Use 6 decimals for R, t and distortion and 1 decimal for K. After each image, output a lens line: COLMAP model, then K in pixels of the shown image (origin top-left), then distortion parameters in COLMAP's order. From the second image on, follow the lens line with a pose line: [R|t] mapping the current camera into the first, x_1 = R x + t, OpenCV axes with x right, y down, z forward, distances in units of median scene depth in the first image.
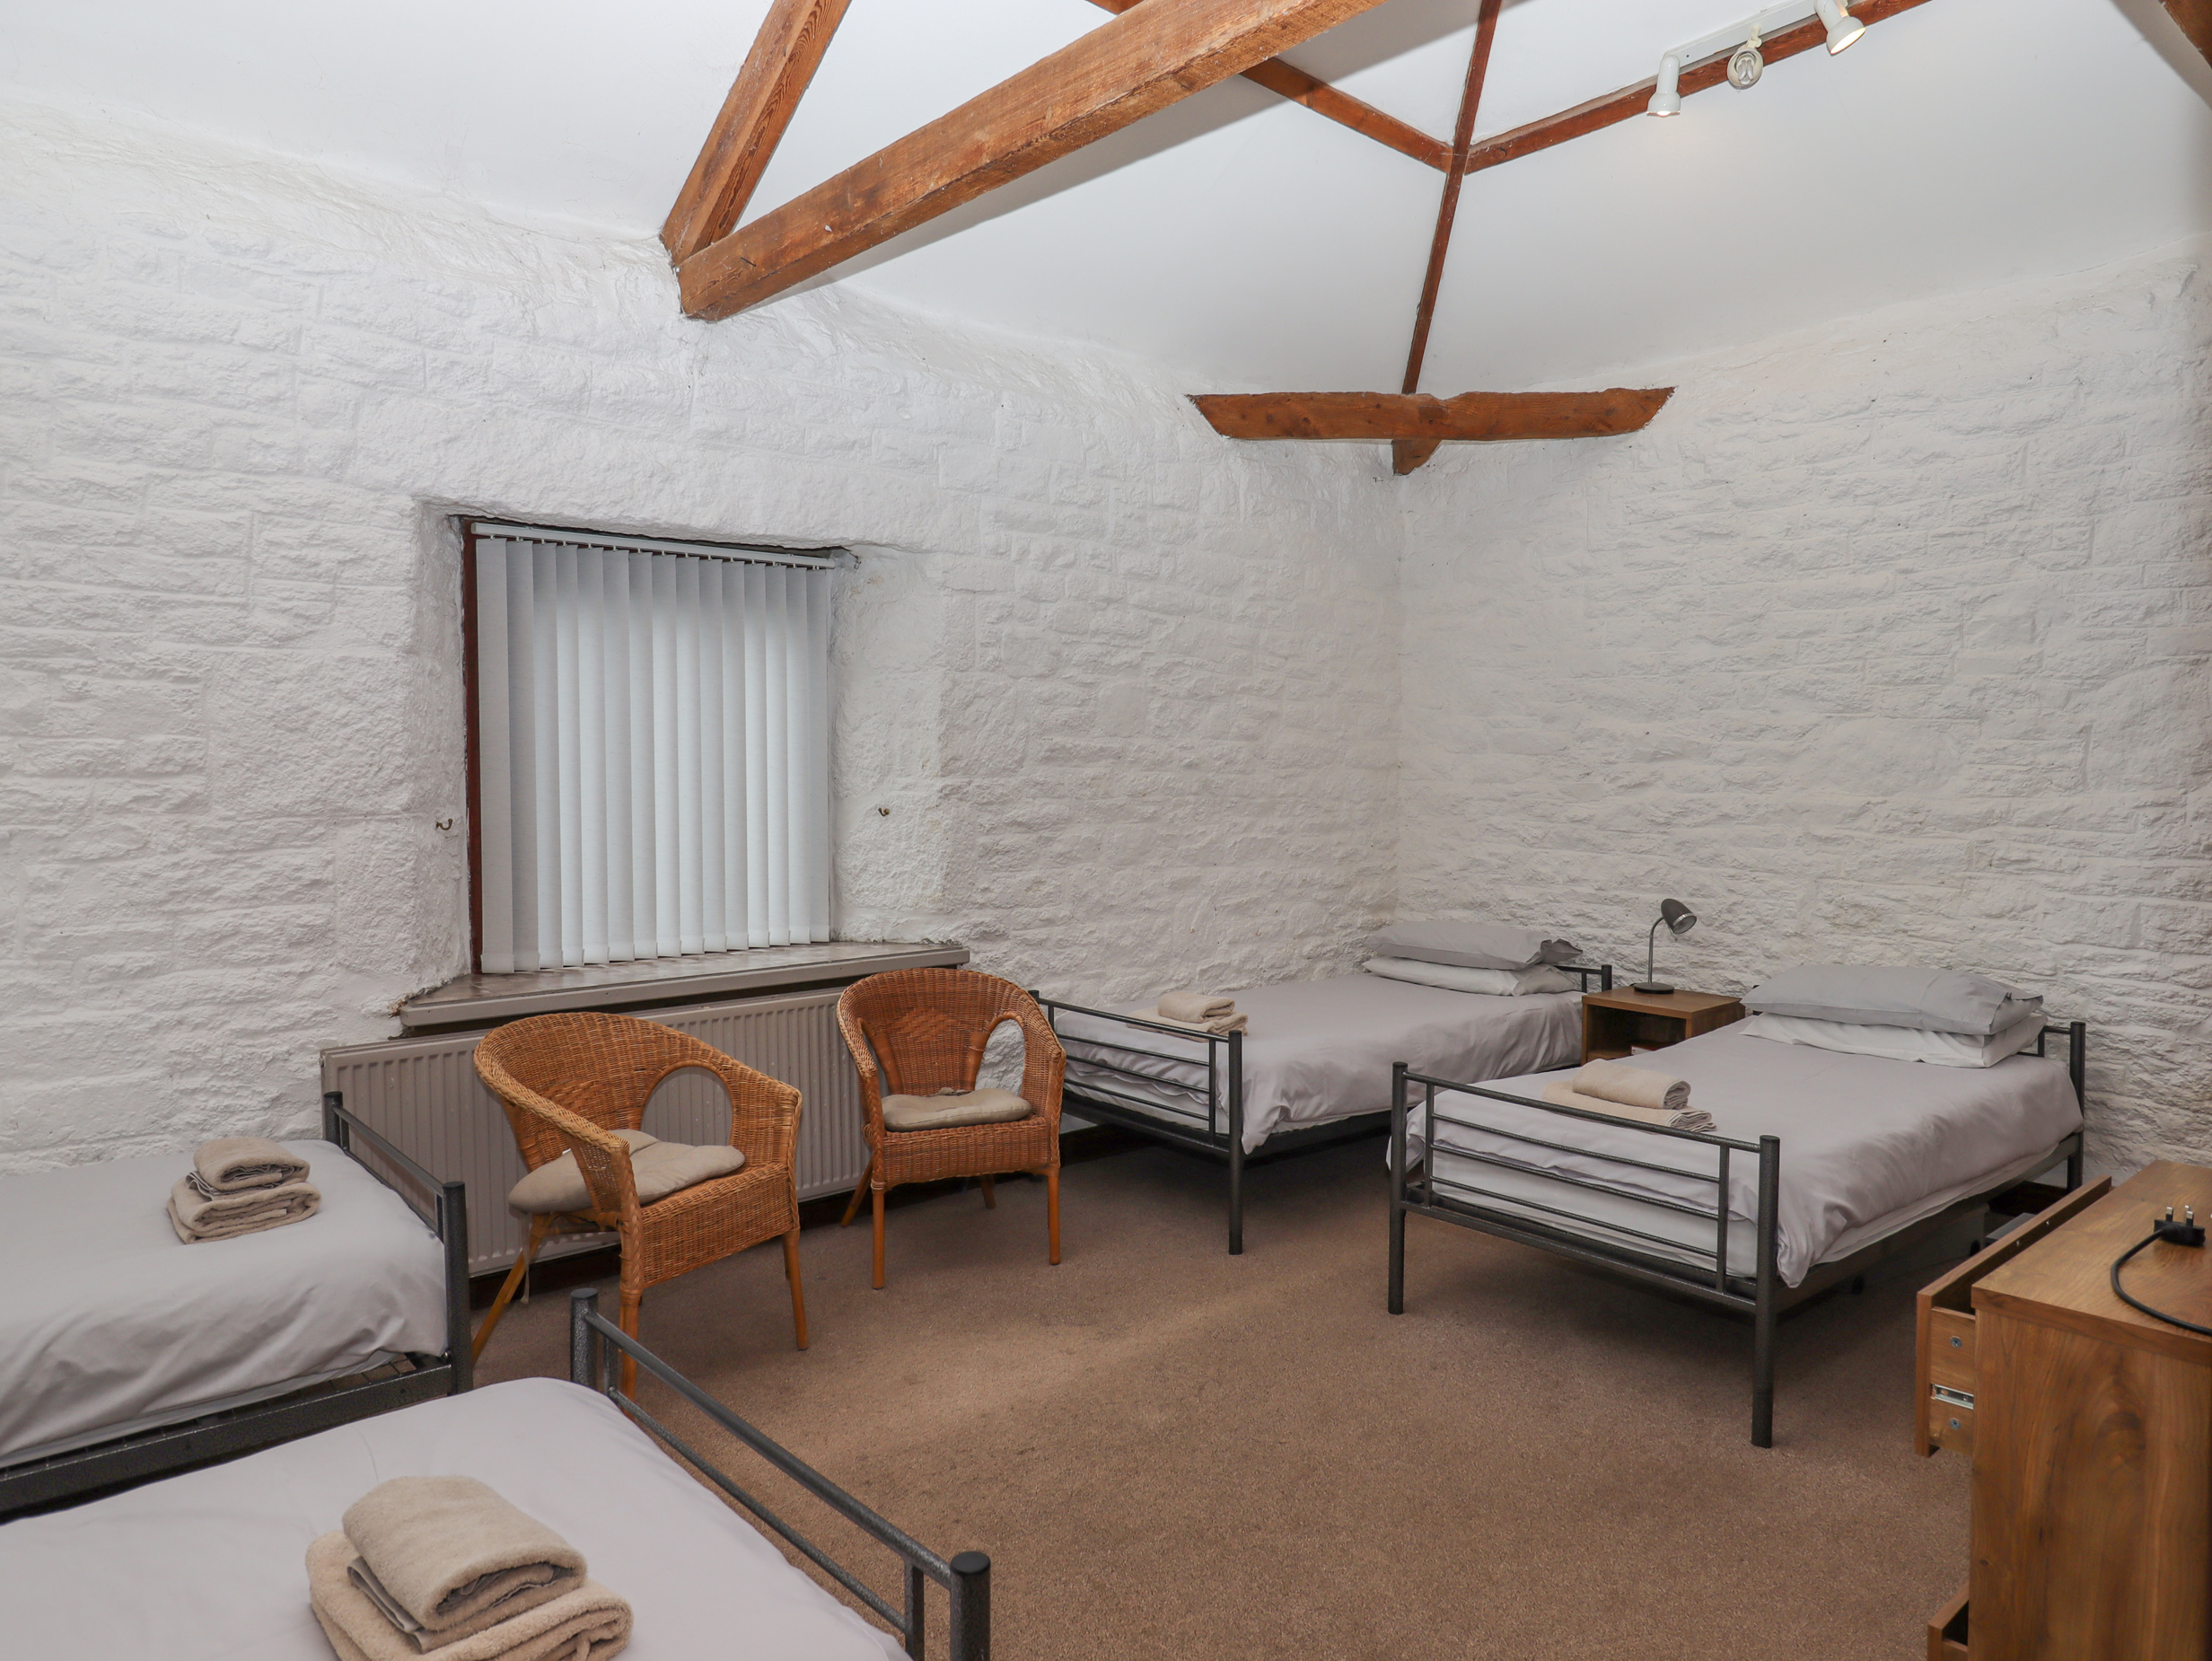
lens RADIAL K [[1454.0, 0, 1136.8], [0, 1454.0, 823.5], [0, 0, 1]] dist [-0.003440, 0.000027]
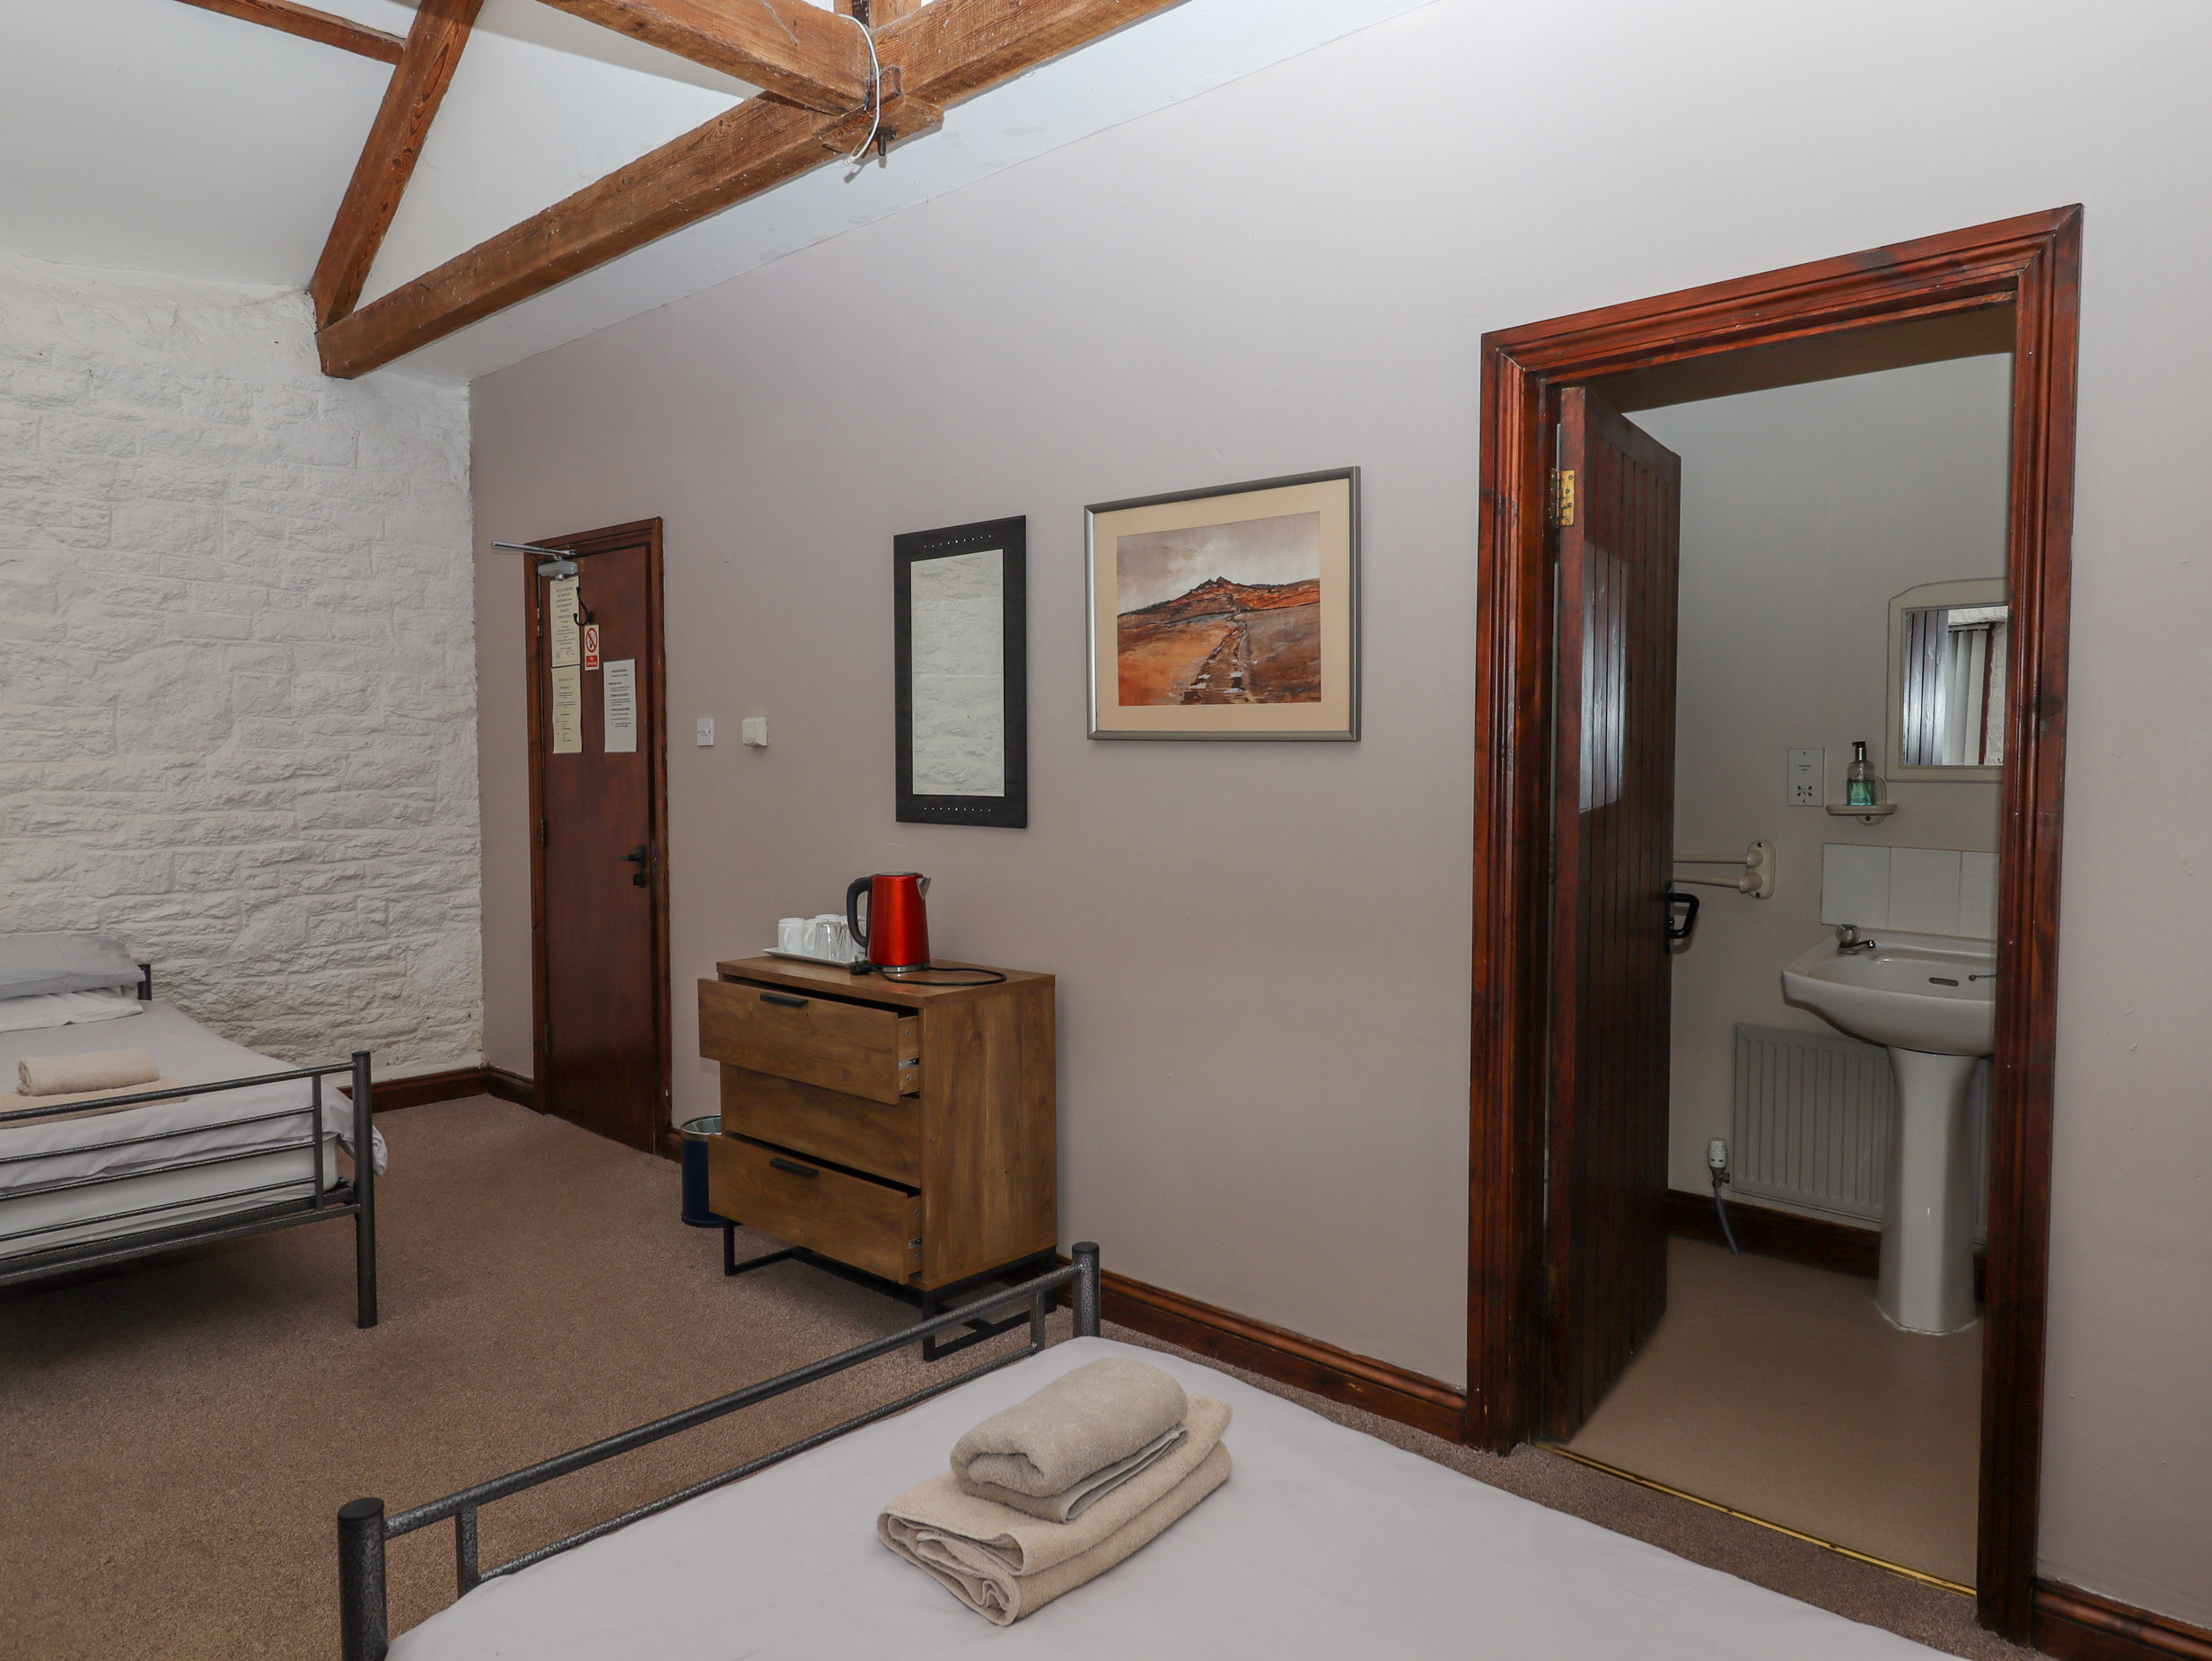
lens RADIAL K [[1454.0, 0, 1136.8], [0, 1454.0, 823.5], [0, 0, 1]] dist [-0.003440, 0.000027]
pose [[-0.101902, -0.048872, 0.993593, -0.512711], [0.040048, 0.997781, 0.053185, 0.001781], [-0.993988, 0.045211, -0.099719, 0.351793]]
